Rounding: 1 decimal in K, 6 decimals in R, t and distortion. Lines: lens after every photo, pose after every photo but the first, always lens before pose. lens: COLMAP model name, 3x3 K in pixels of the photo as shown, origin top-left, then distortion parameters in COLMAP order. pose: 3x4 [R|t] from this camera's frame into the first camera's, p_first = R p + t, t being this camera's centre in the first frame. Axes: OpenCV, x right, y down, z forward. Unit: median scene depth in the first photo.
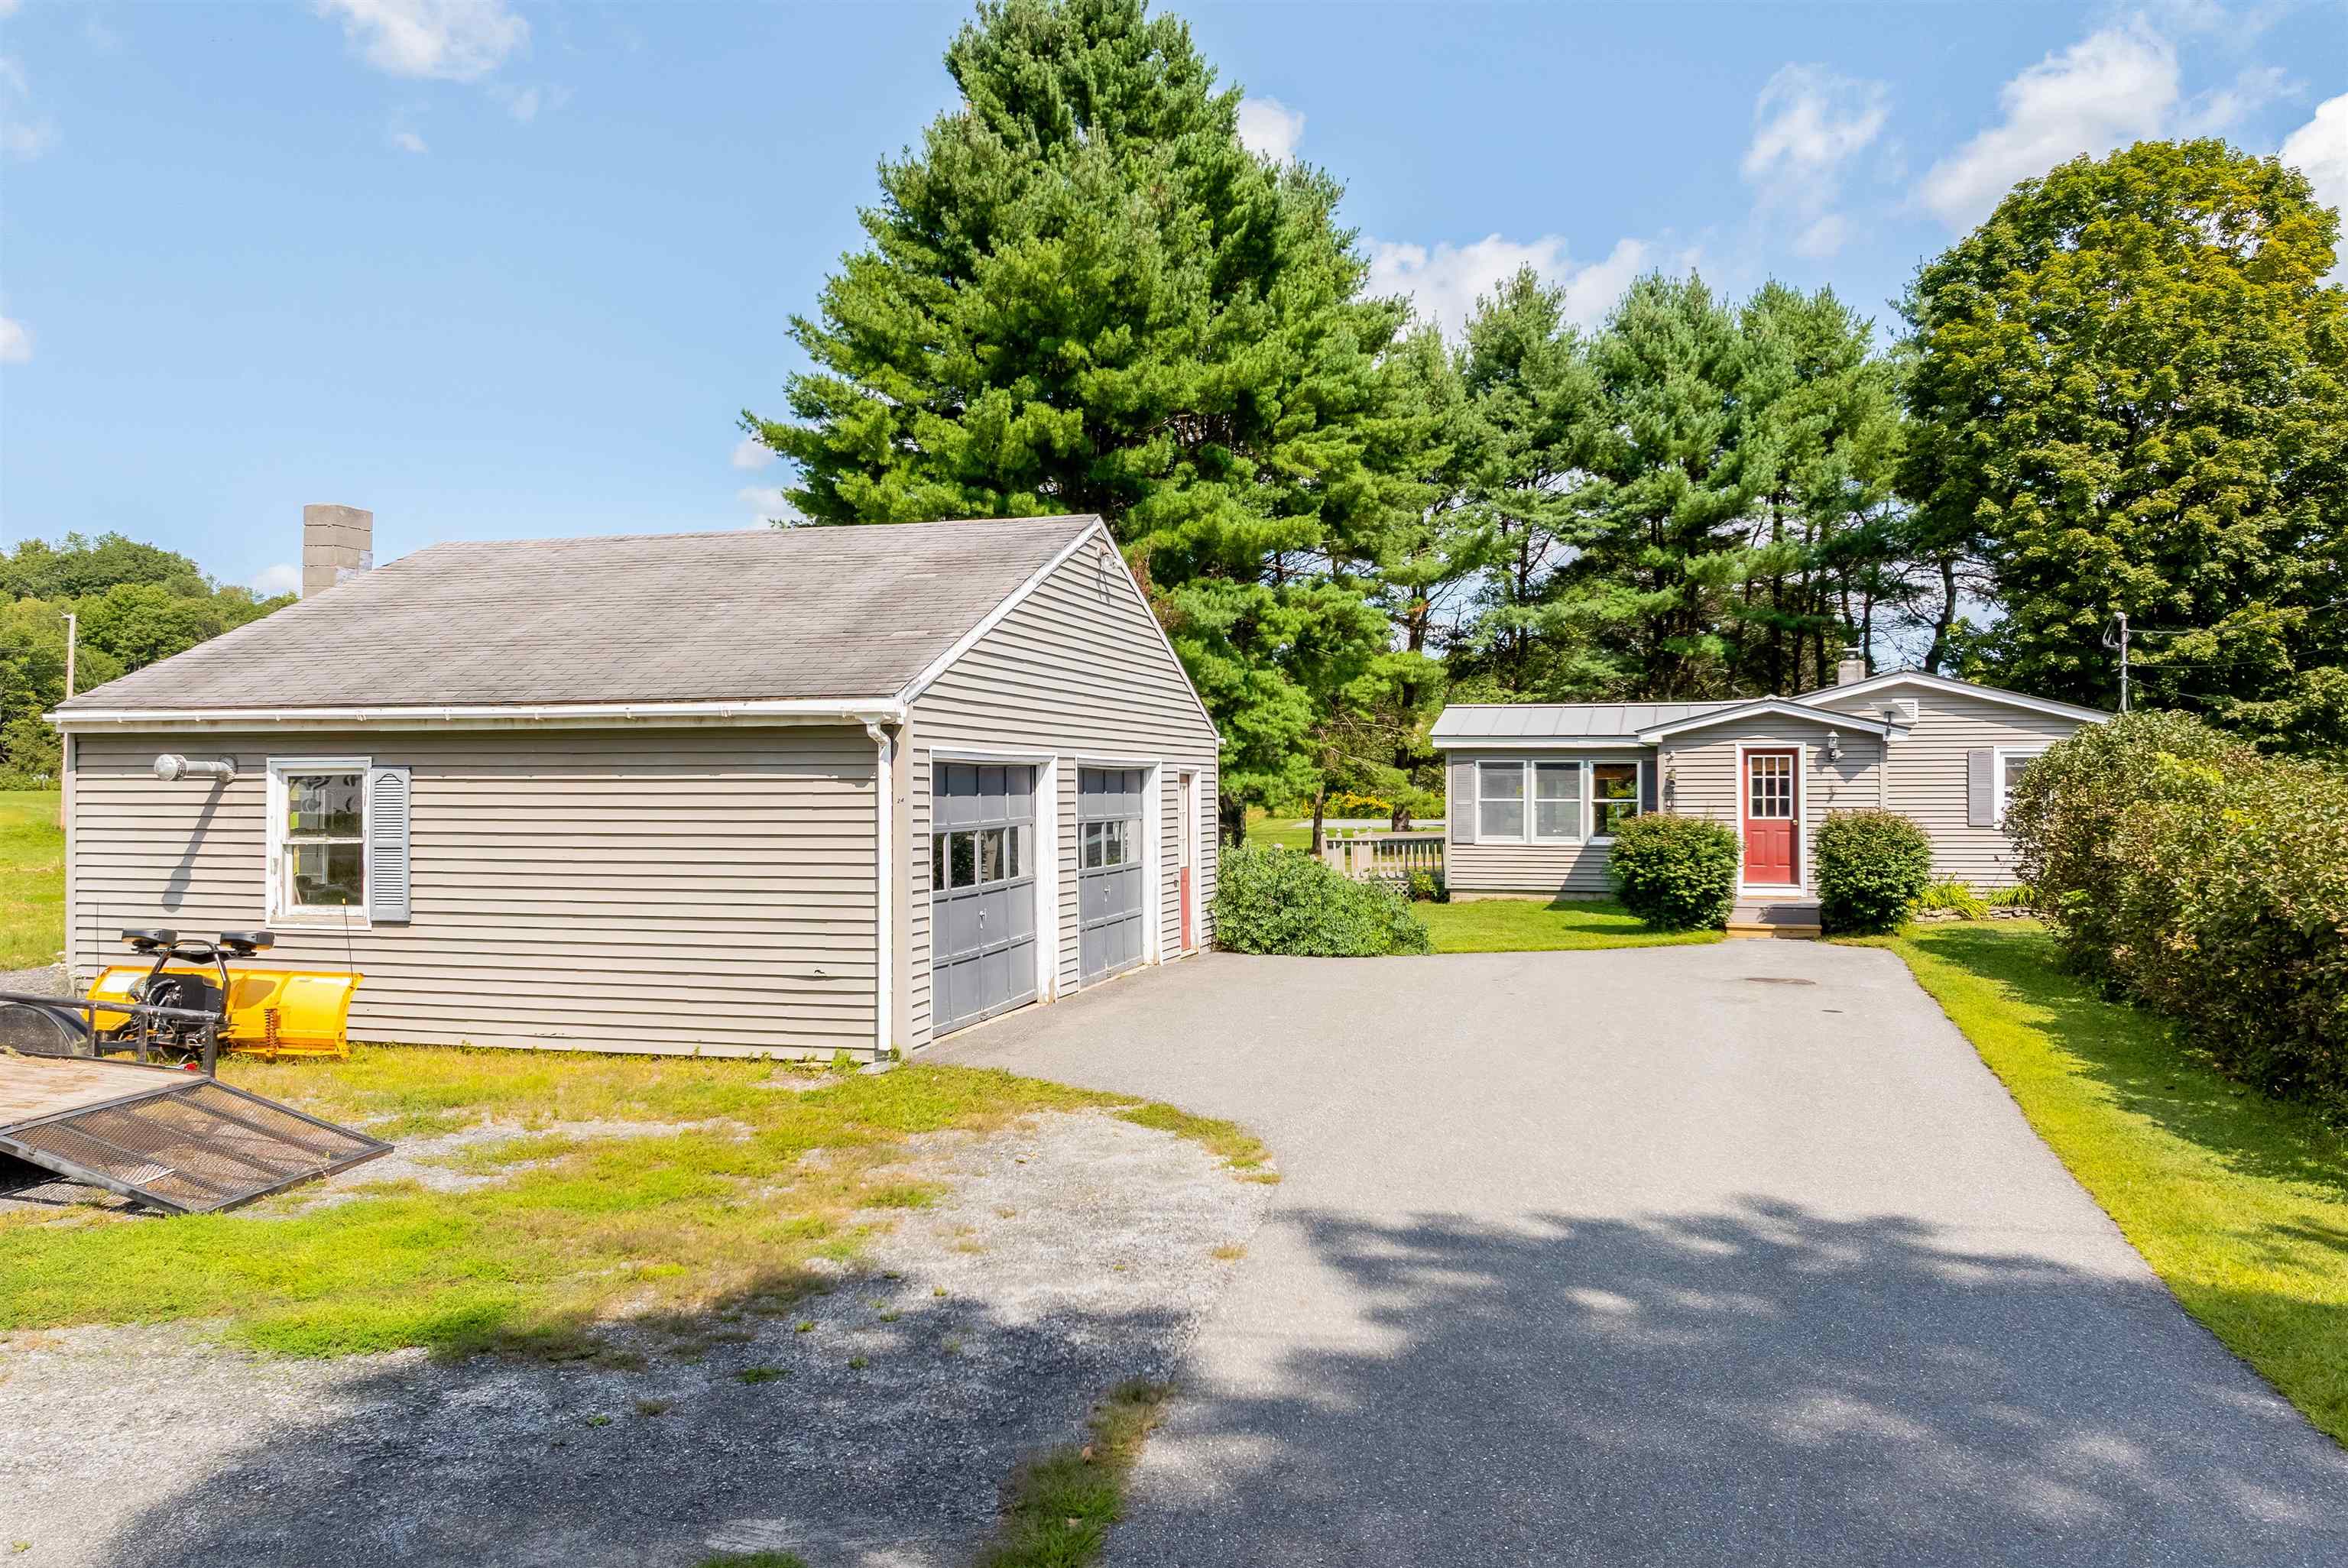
lens RADIAL K [[1835.4, 0, 1103.9], [0, 1835.4, 759.3], [0, 0, 1]] dist [-0.009698, -0.014259]
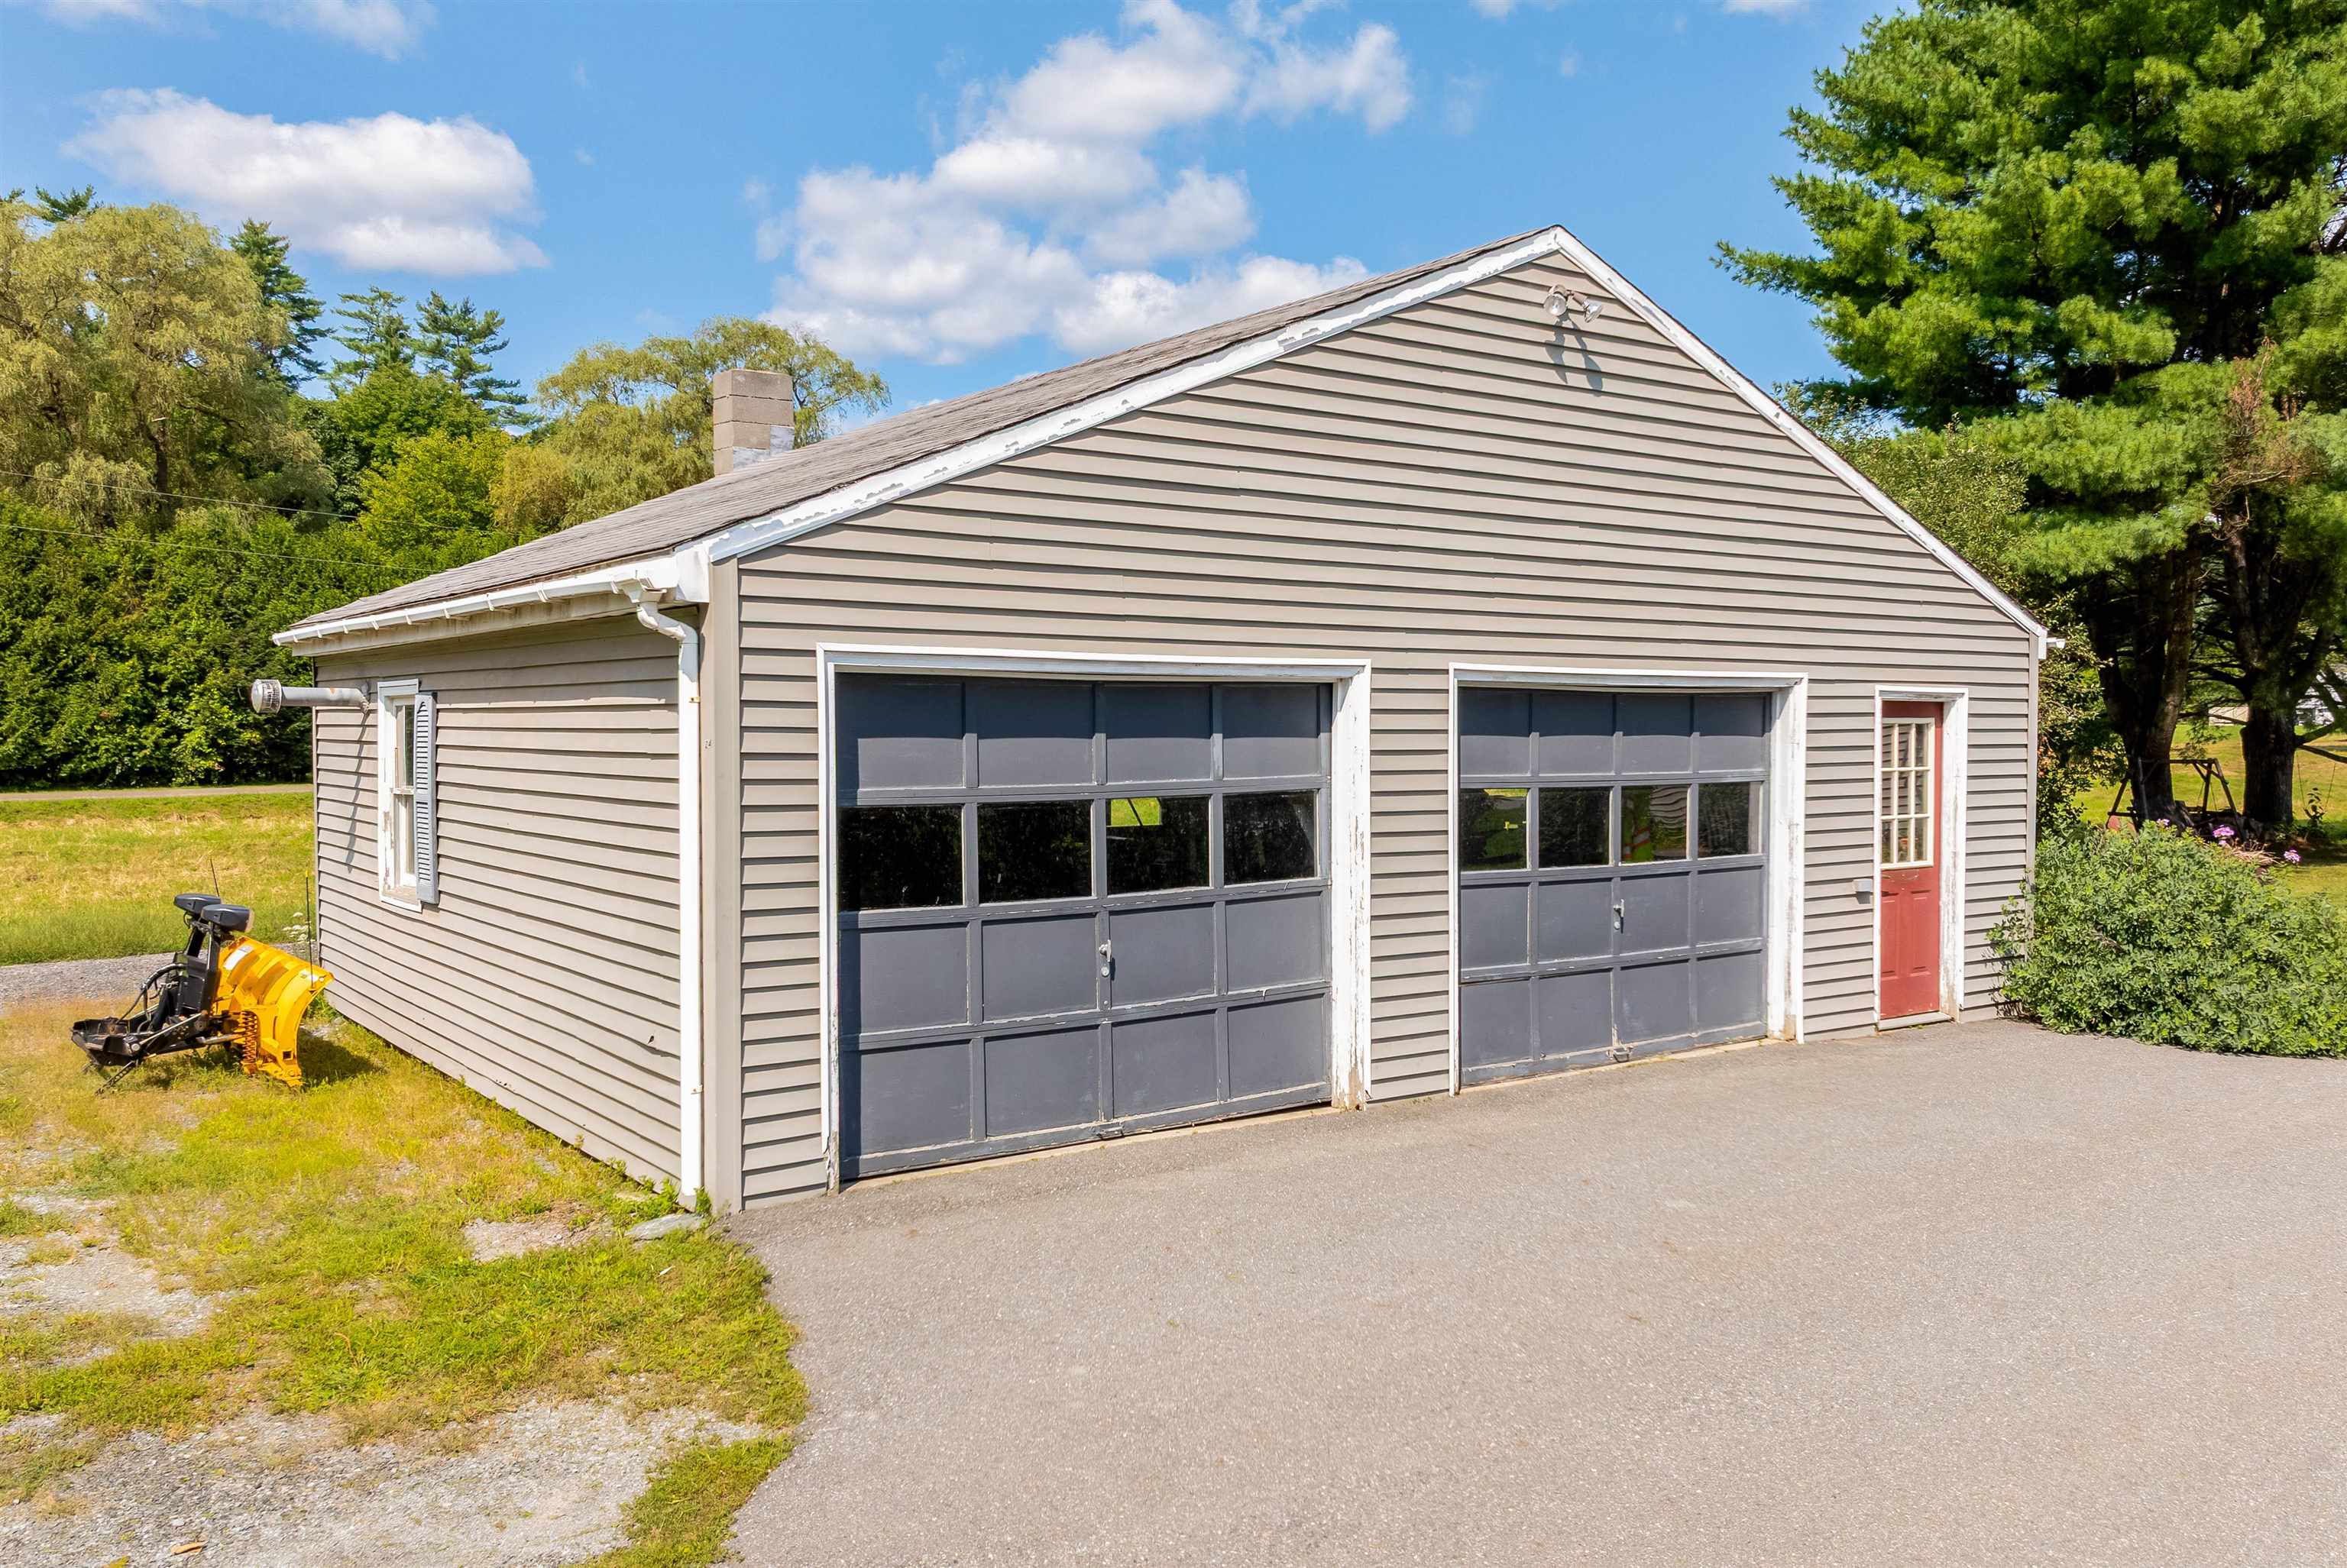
lens RADIAL K [[1881.2, 0, 1175.2], [0, 1881.2, 792.7], [0, 0, 1]] dist [-0.008411, -0.008115]
pose [[0.792960, 0.025538, -0.608738, 0.119995], [0.005968, 0.998748, 0.049674, 0.003445], [0.609244, -0.043022, 0.791815, 0.228121]]
